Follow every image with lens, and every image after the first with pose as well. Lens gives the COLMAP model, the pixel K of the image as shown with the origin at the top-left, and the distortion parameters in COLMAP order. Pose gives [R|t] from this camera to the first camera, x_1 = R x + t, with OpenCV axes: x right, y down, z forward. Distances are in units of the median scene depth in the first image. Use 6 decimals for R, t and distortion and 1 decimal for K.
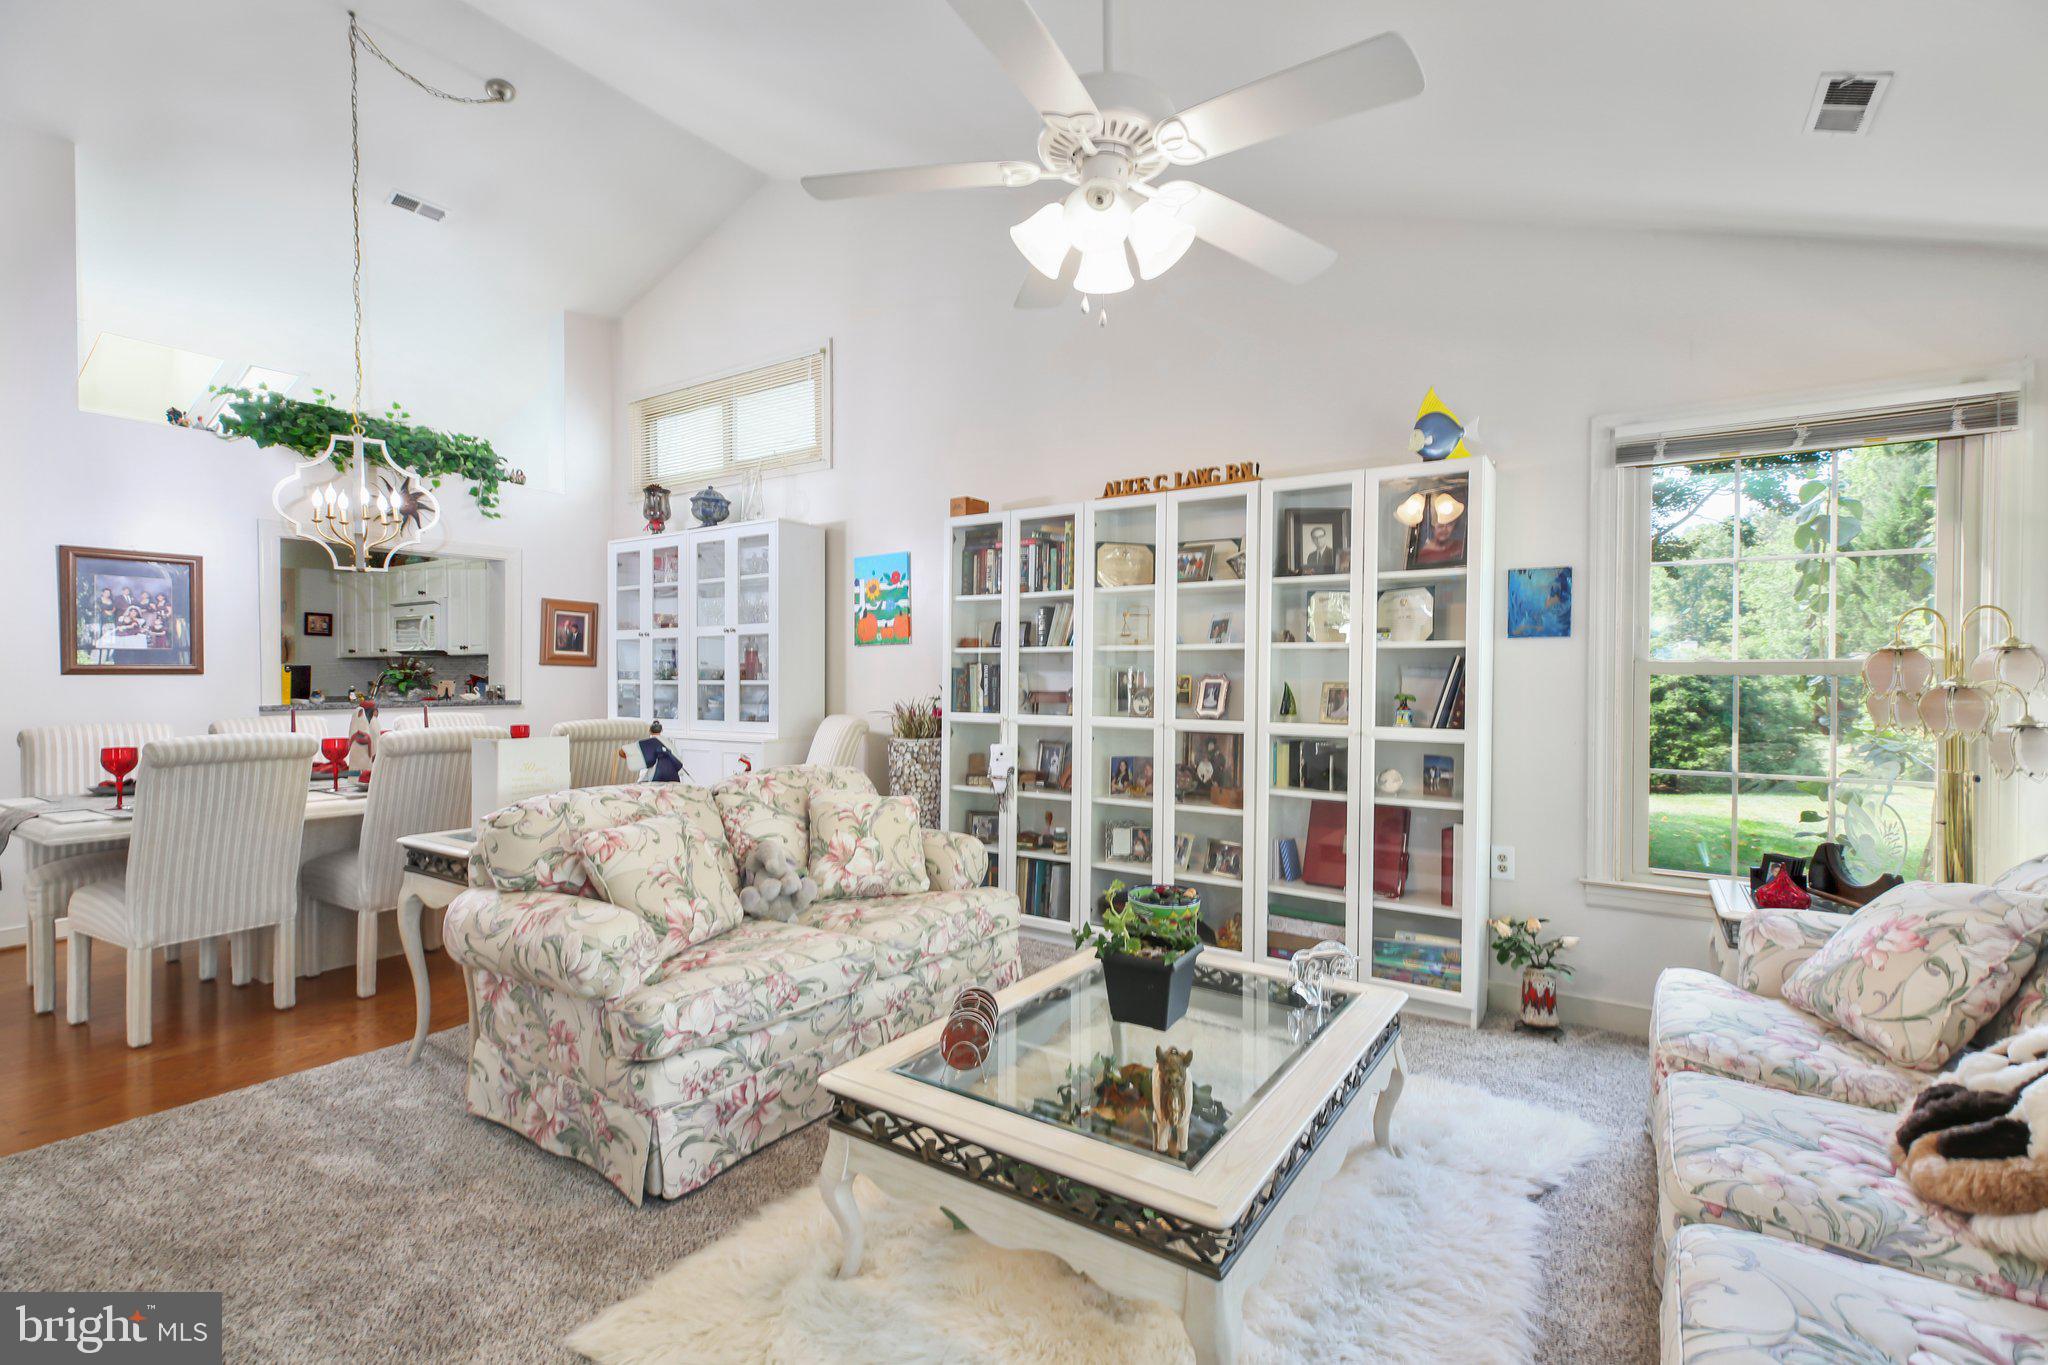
lens RADIAL K [[923.6, 0, 1010.7], [0, 923.6, 684.6], [0, 0, 1]] dist [-0.000886, -0.000296]
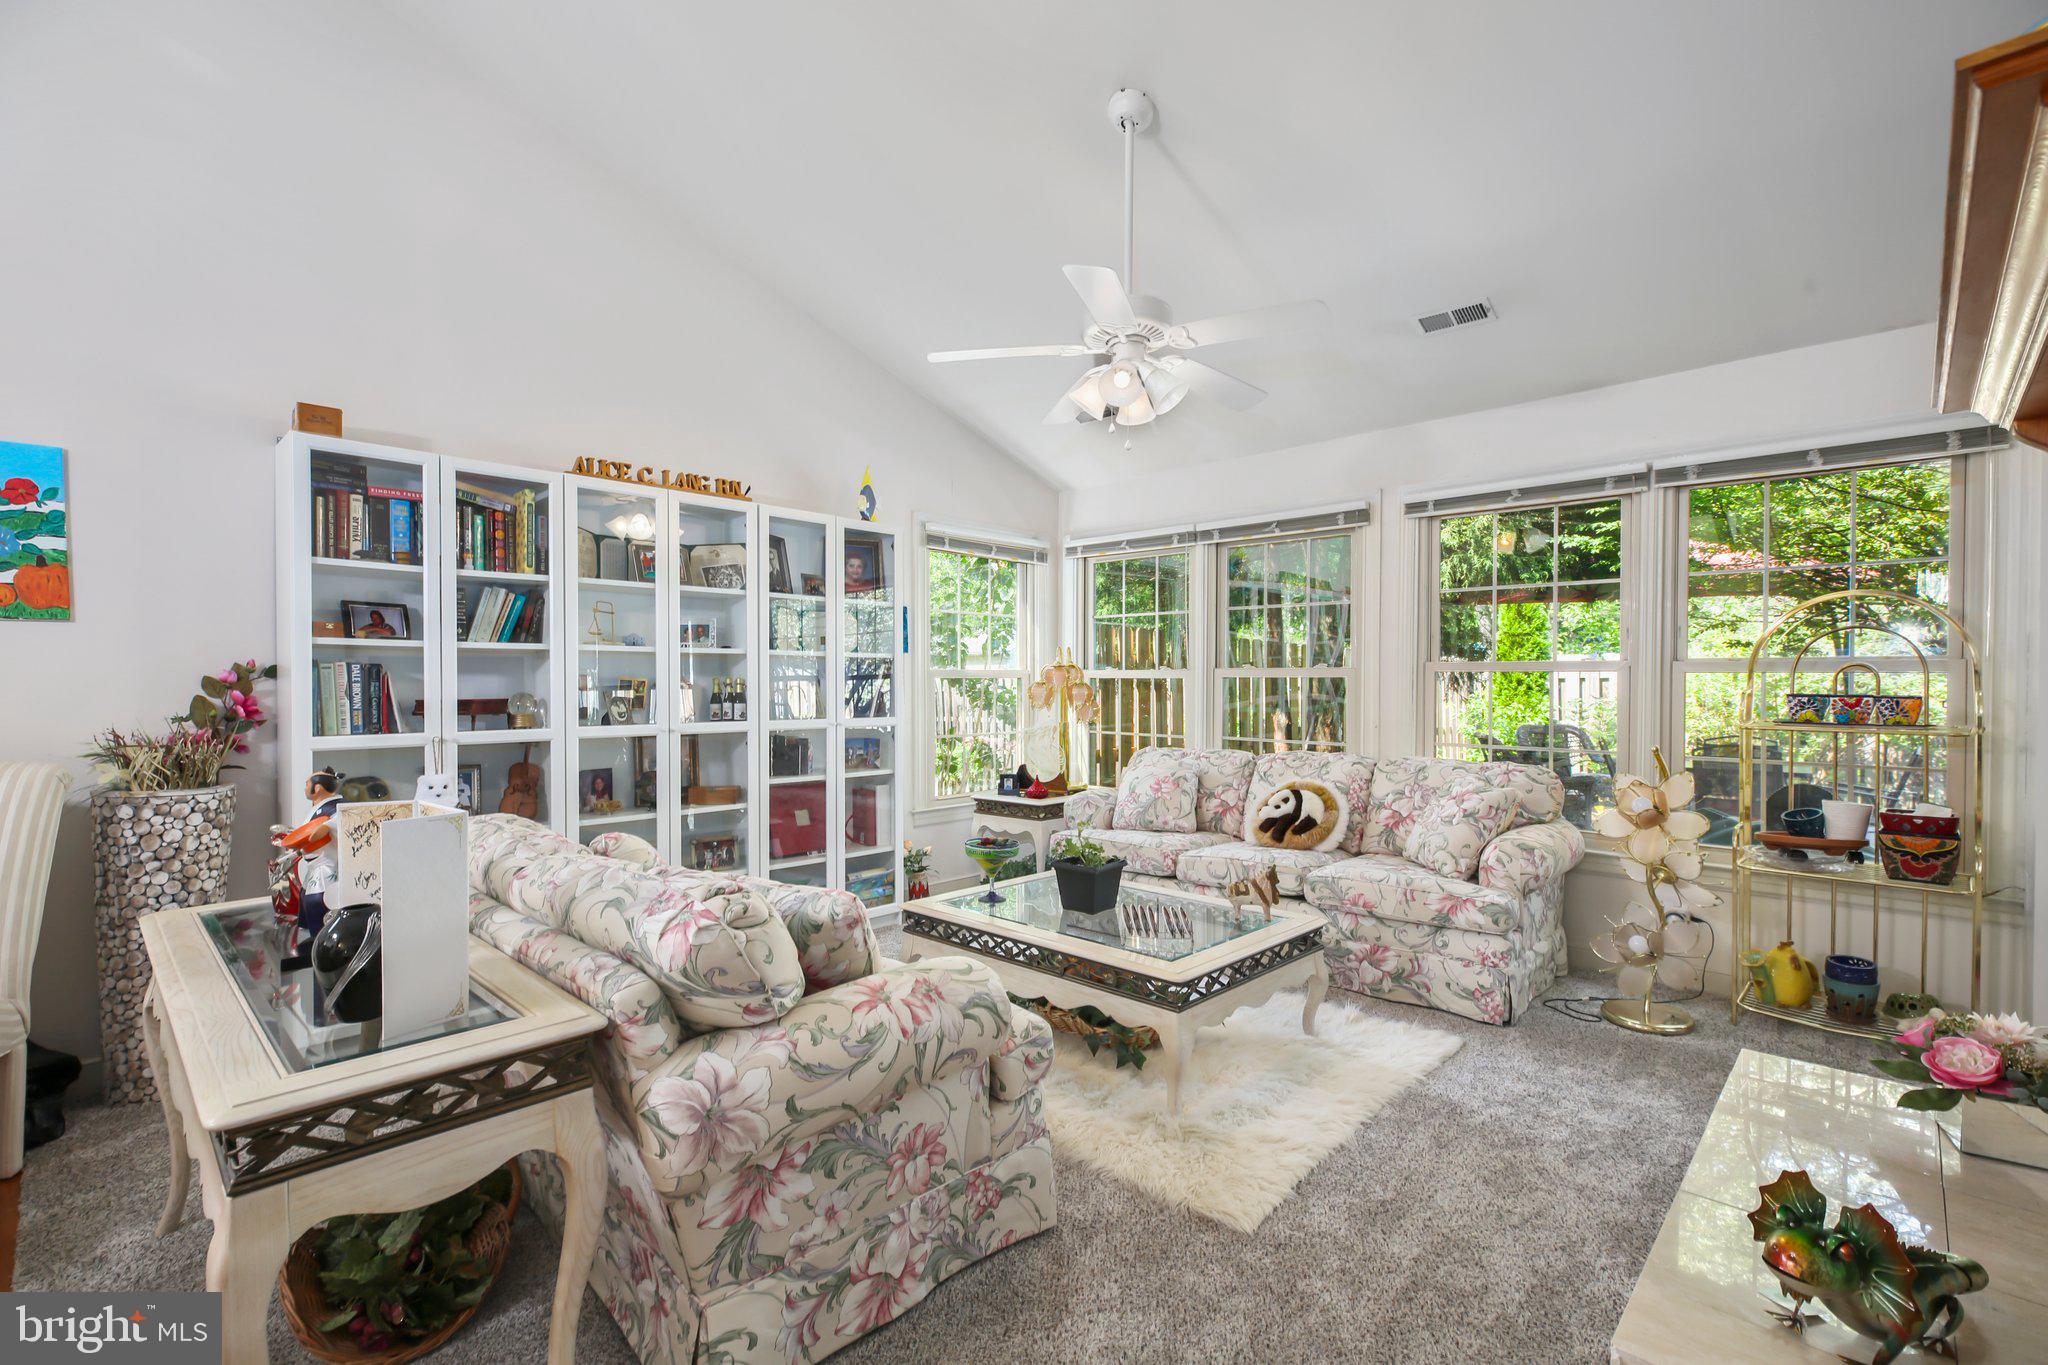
lens RADIAL K [[923.6, 0, 1060.6], [0, 923.6, 685.2], [0, 0, 1]] dist [-0.000886, -0.000296]
pose [[0.143069, -0.007511, 0.989684, -0.624369], [0.010726, 0.999924, 0.006038, -0.003732], [-0.989655, 0.009751, 0.143138, 0.390054]]
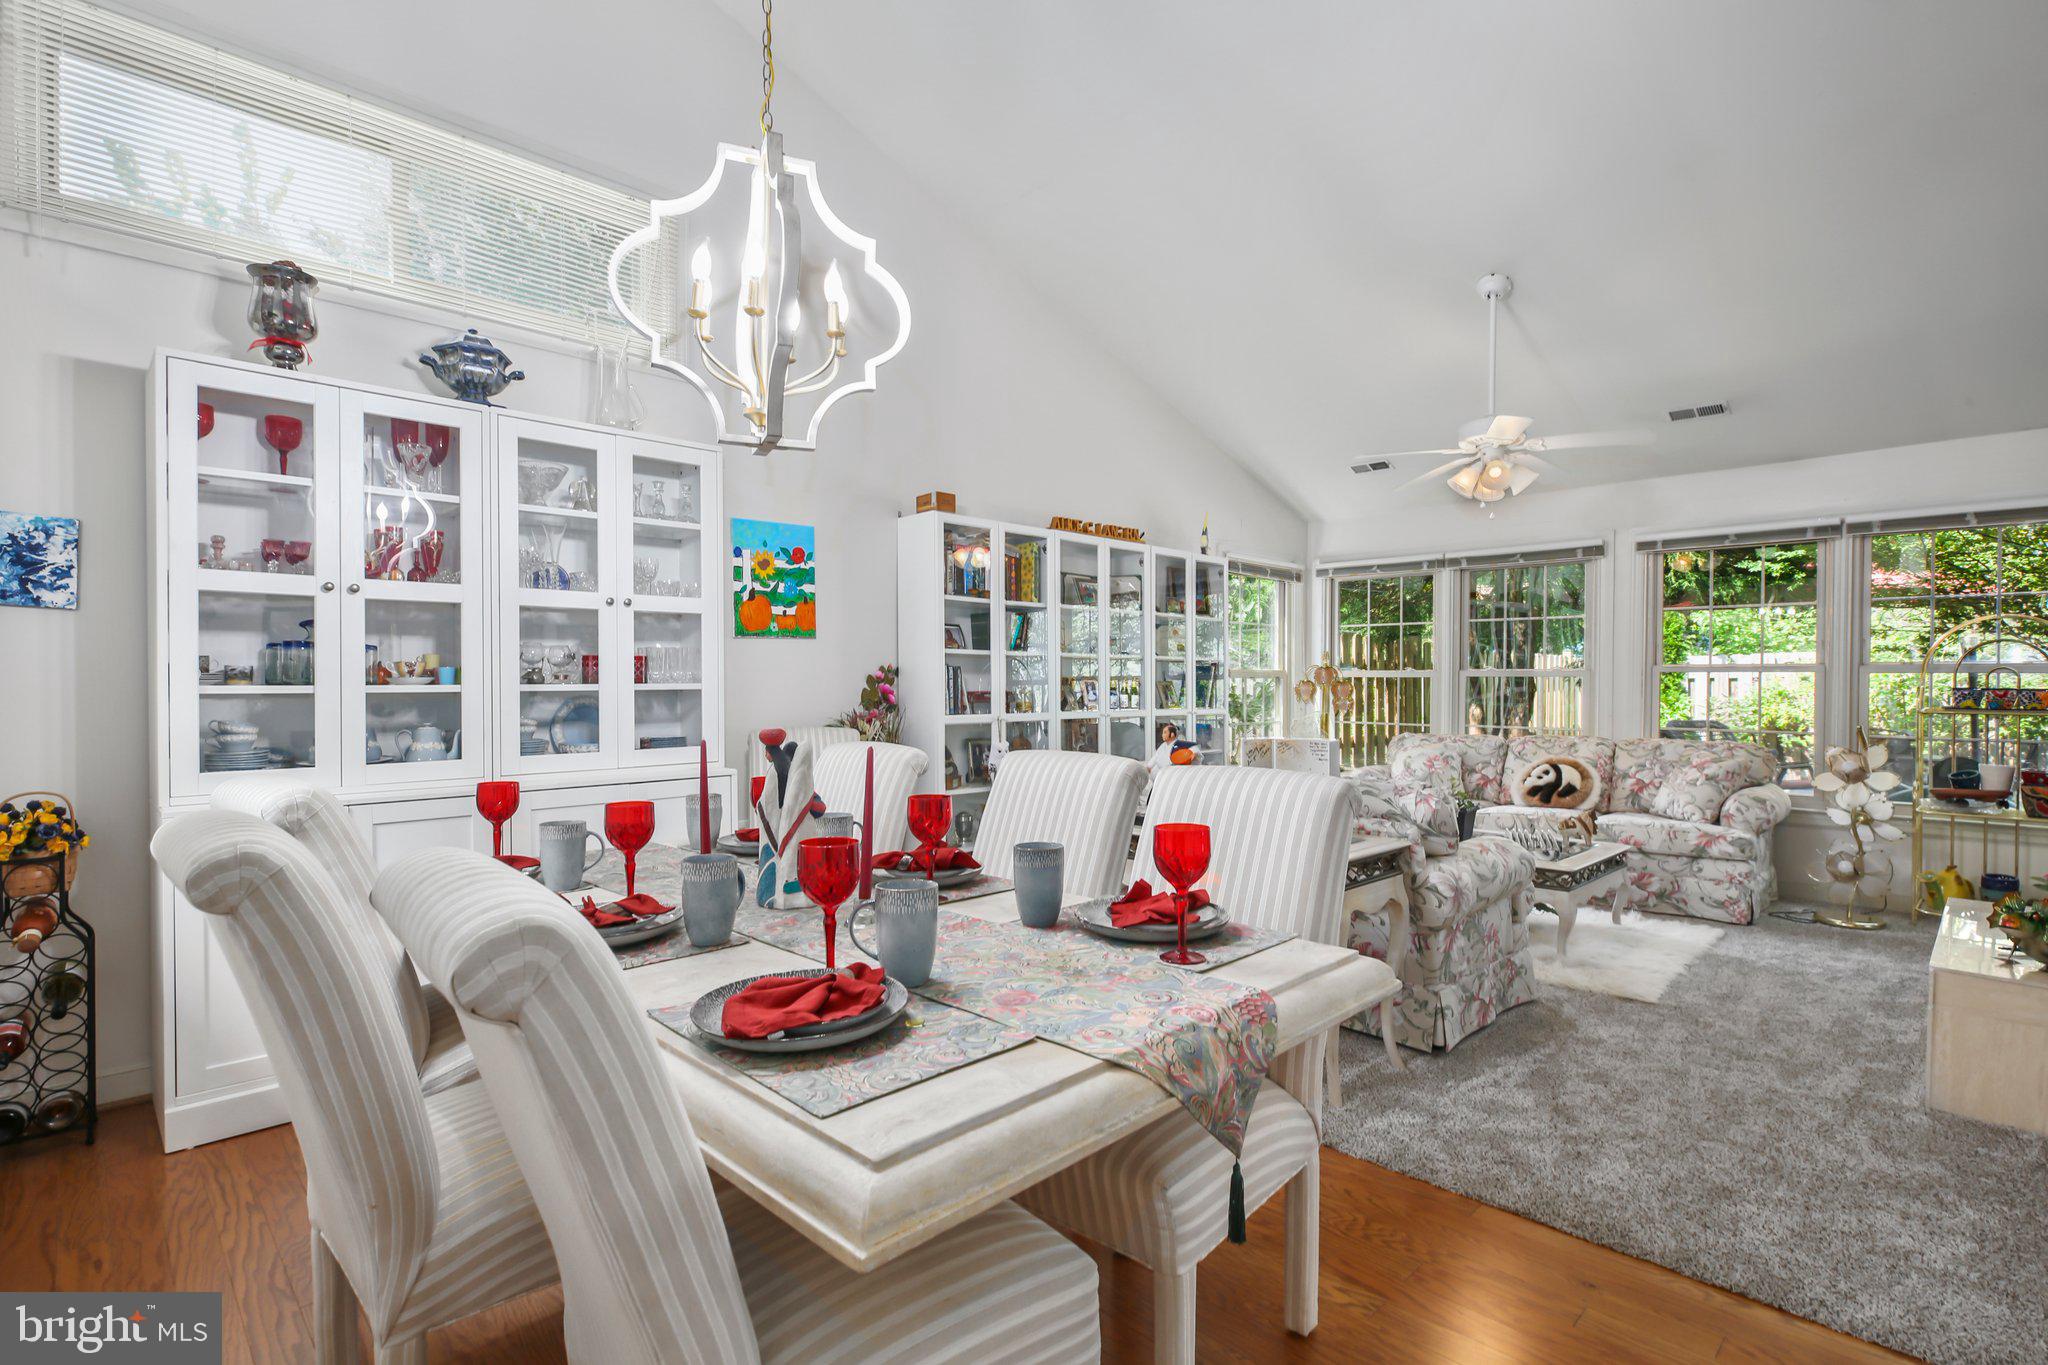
lens RADIAL K [[989.6, 0, 1043.1], [0, 989.6, 683.7], [0, 0, 1]] dist [-0.020746, 0.002987]
pose [[0.184499, -0.004461, 0.982823, -1.053477], [0.008914, 0.999956, 0.002866, -0.004480], [-0.982792, 0.008232, 0.184531, 0.707644]]
